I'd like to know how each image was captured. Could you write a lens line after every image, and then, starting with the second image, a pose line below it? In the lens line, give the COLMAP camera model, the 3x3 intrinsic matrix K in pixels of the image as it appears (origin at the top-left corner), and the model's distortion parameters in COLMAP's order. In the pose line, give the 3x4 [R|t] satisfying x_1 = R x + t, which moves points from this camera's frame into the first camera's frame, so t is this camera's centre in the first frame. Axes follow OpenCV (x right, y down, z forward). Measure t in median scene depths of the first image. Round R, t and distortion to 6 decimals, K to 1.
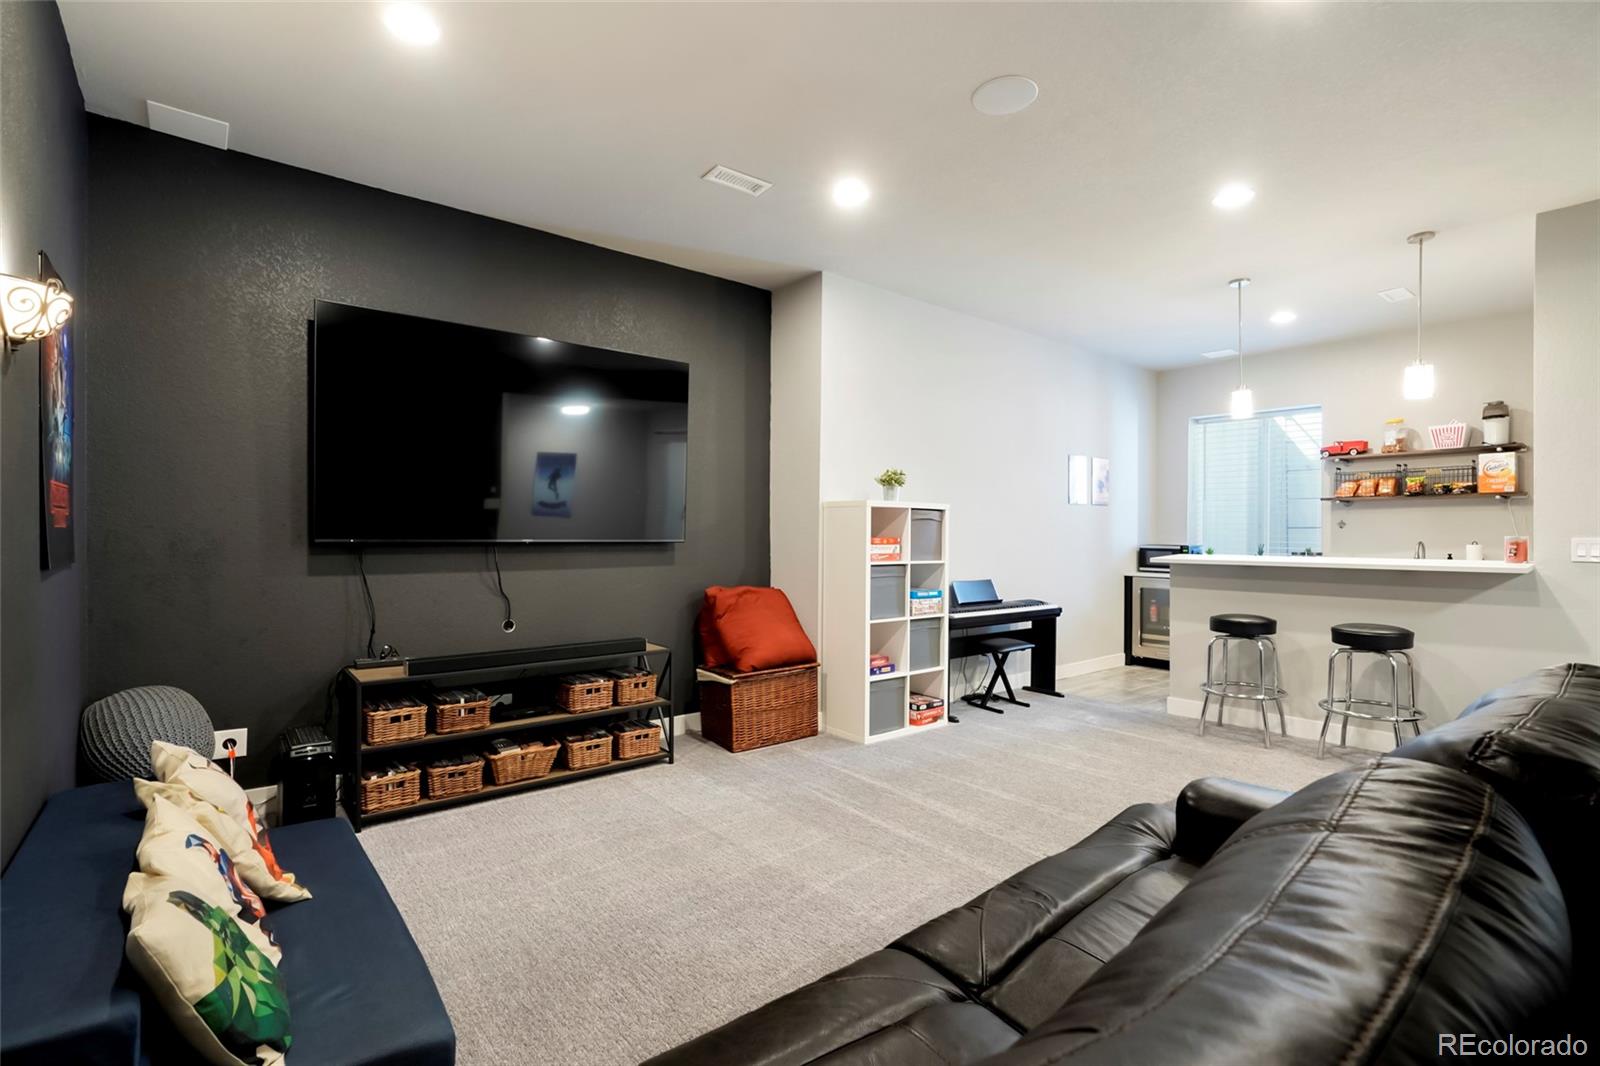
lens RADIAL K [[731.6, 0, 798.8], [0, 731.6, 532.8], [0, 0, 1]] dist [-0.008271, 0.001518]
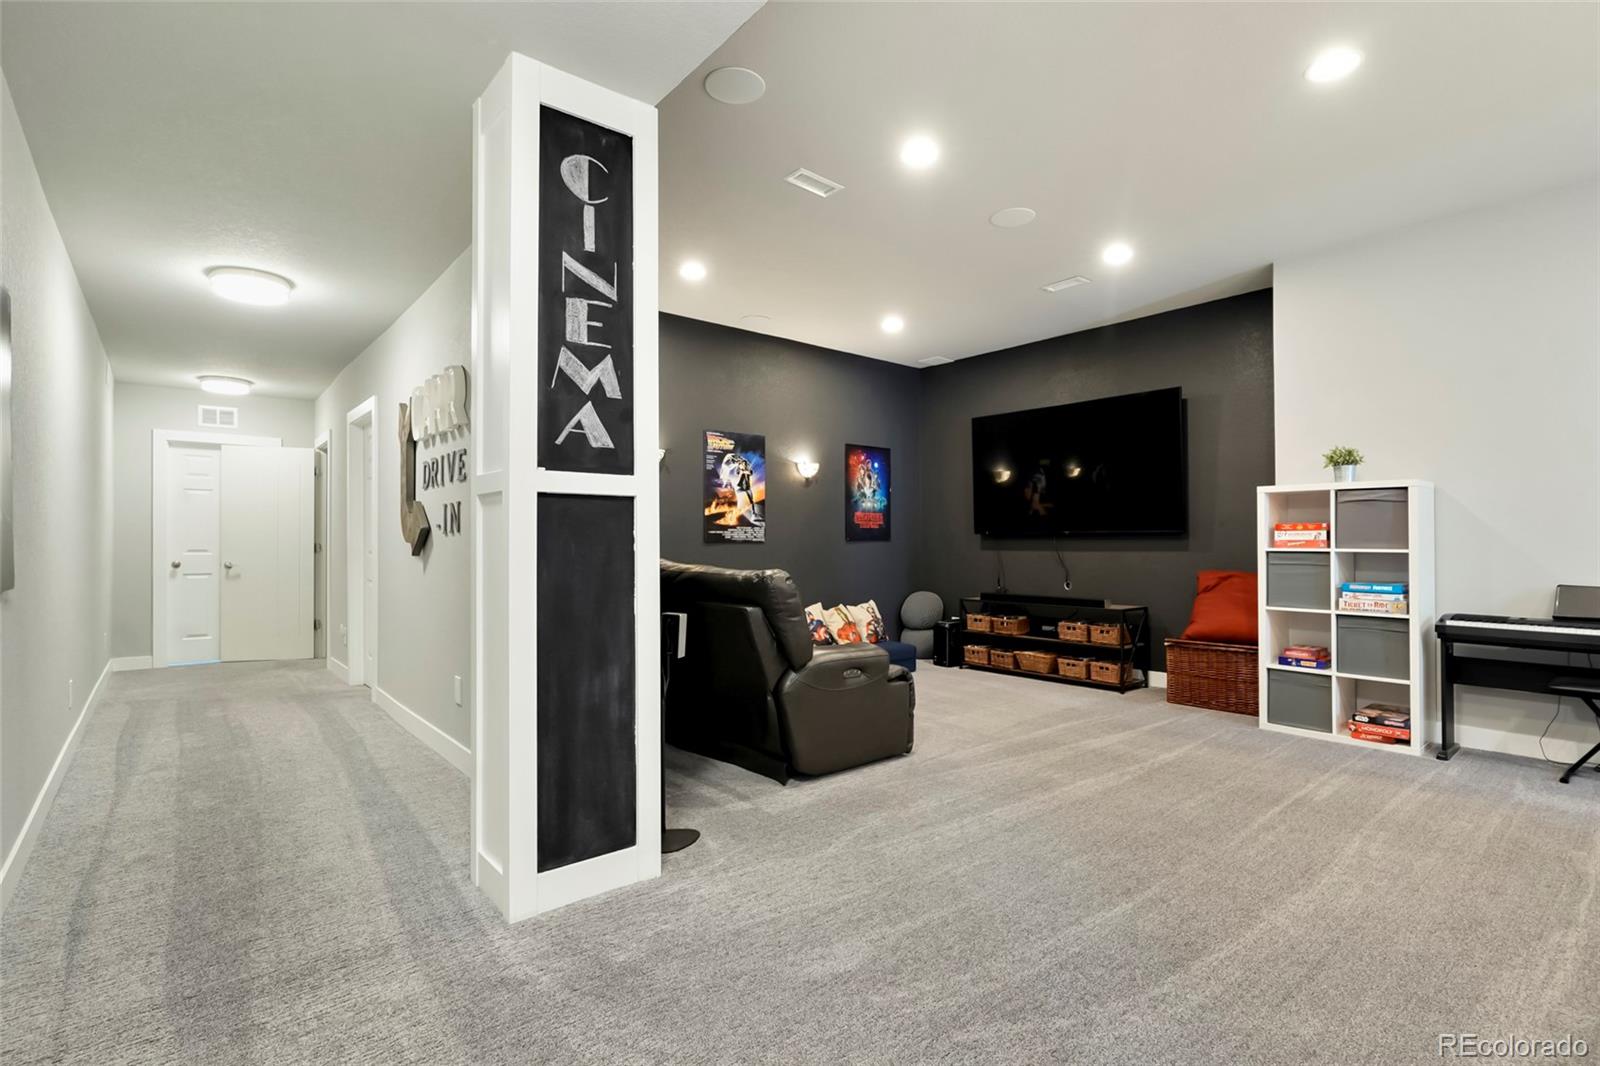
lens RADIAL K [[782.4, 0, 800.1], [0, 782.4, 538.2], [0, 0, 1]] dist [-0.007901, 0.000939]
pose [[0.003429, -0.010643, -0.999937, 1.162871], [0.005061, 0.999931, -0.010626, 0.034210], [0.999981, -0.005025, 0.003483, 0.356543]]
